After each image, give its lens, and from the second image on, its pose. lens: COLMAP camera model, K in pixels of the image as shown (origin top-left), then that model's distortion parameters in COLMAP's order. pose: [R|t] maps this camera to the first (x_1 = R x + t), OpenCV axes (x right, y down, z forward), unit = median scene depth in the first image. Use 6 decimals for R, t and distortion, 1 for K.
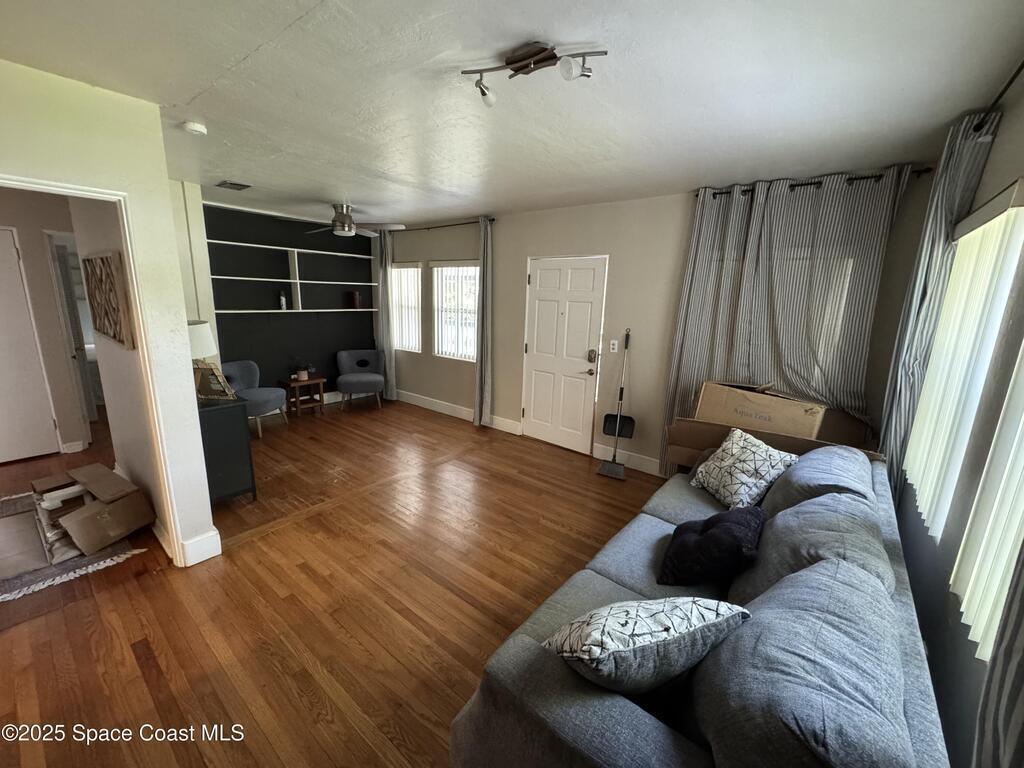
lens RADIAL K [[411.7, 0, 512.5], [0, 411.7, 384.1], [0, 0, 1]] dist [0.000174, 0.000361]
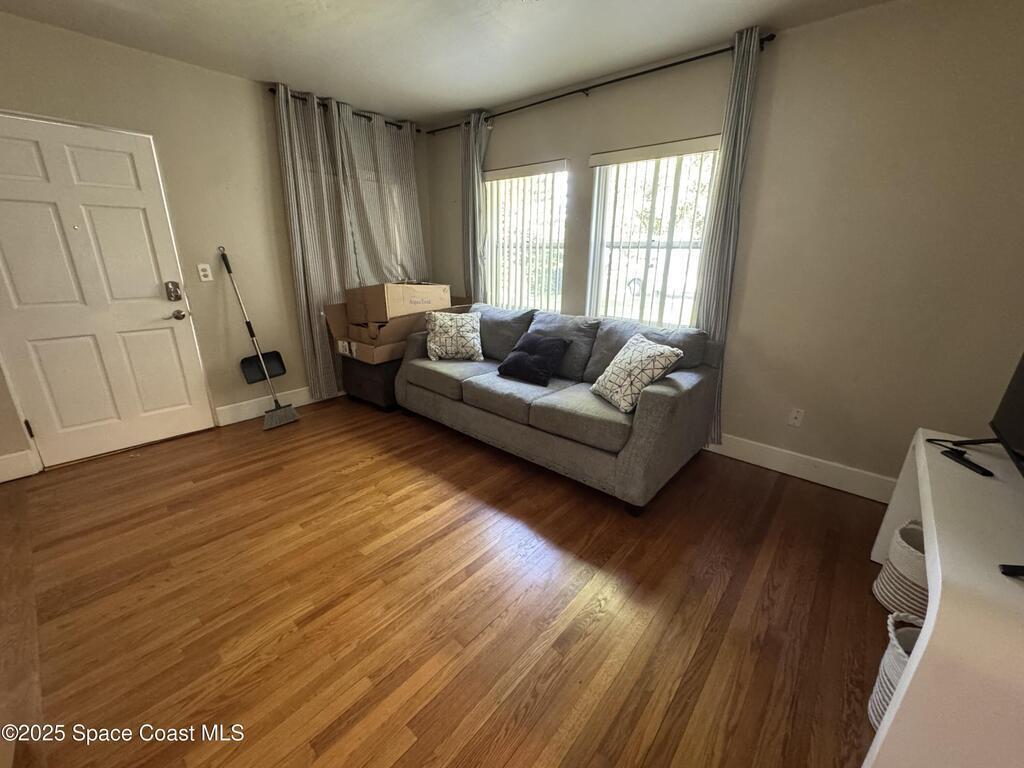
lens RADIAL K [[411.7, 0, 511.6], [0, 411.7, 383.4], [0, 0, 1]] dist [0.000174, 0.000361]
pose [[0.040314, -0.333123, 0.942021, -0.631059], [0.202646, 0.925920, 0.318757, -0.039028], [-0.978422, 0.178047, 0.104834, 0.515000]]
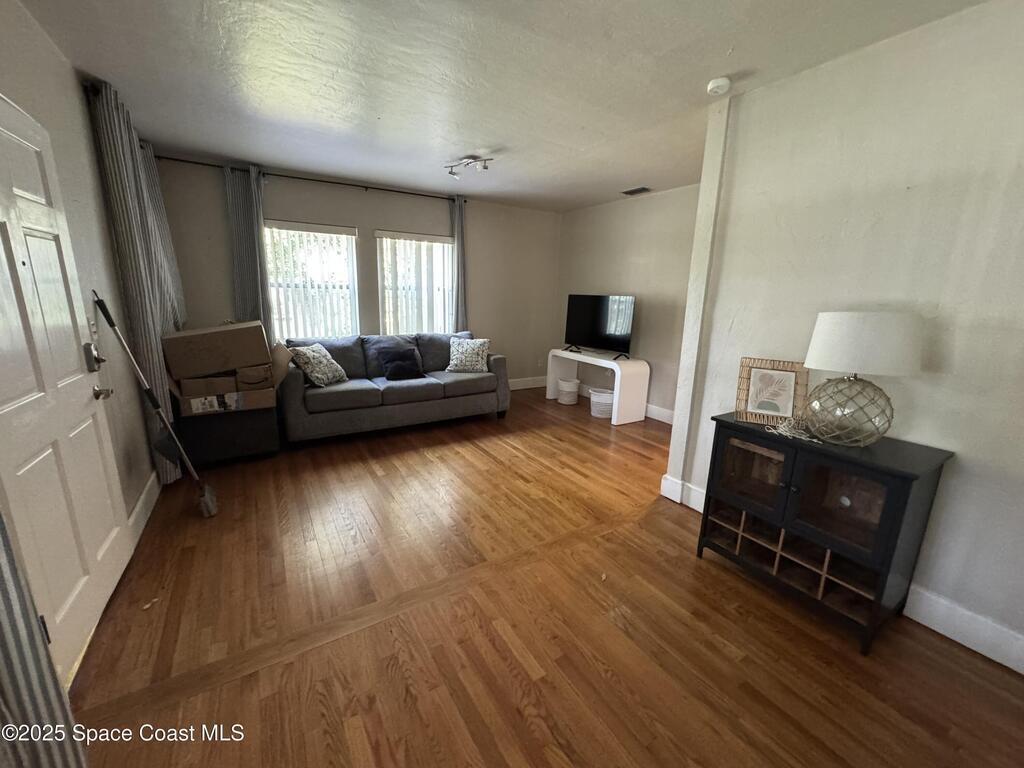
lens RADIAL K [[411.7, 0, 512.8], [0, 411.7, 381.0], [0, 0, 1]] dist [0.000174, 0.000361]
pose [[-0.942666, -0.125926, 0.309068, -0.511337], [0.015735, 0.908283, 0.418061, -0.299520], [-0.333366, 0.398955, -0.854226, 1.615971]]
